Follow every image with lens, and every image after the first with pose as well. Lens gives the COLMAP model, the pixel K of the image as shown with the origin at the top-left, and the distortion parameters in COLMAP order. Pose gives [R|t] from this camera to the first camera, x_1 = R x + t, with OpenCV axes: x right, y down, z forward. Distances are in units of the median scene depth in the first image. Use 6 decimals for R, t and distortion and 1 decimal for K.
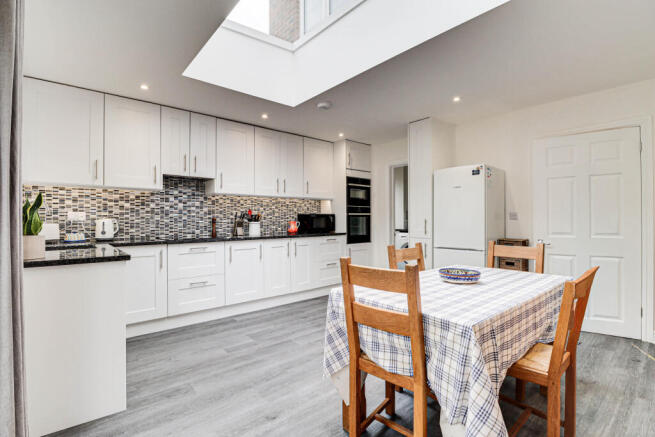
lens RADIAL K [[311.0, 0, 327.4], [0, 311.0, 220.1], [0, 0, 1]] dist [-0.003248, 0.000035]
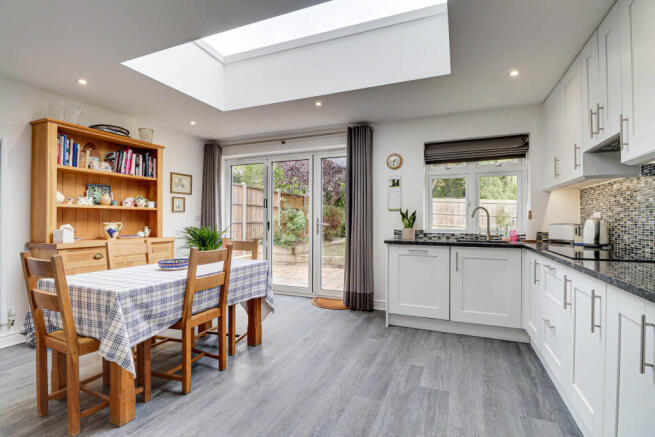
lens RADIAL K [[311.0, 0, 327.3], [0, 311.0, 219.0], [0, 0, 1]] dist [-0.003248, 0.000035]
pose [[-0.897239, 0.002964, -0.441535, 0.296148], [0.004129, 0.999990, -0.001677, -0.002117], [0.441526, -0.003327, -0.897242, 1.662693]]
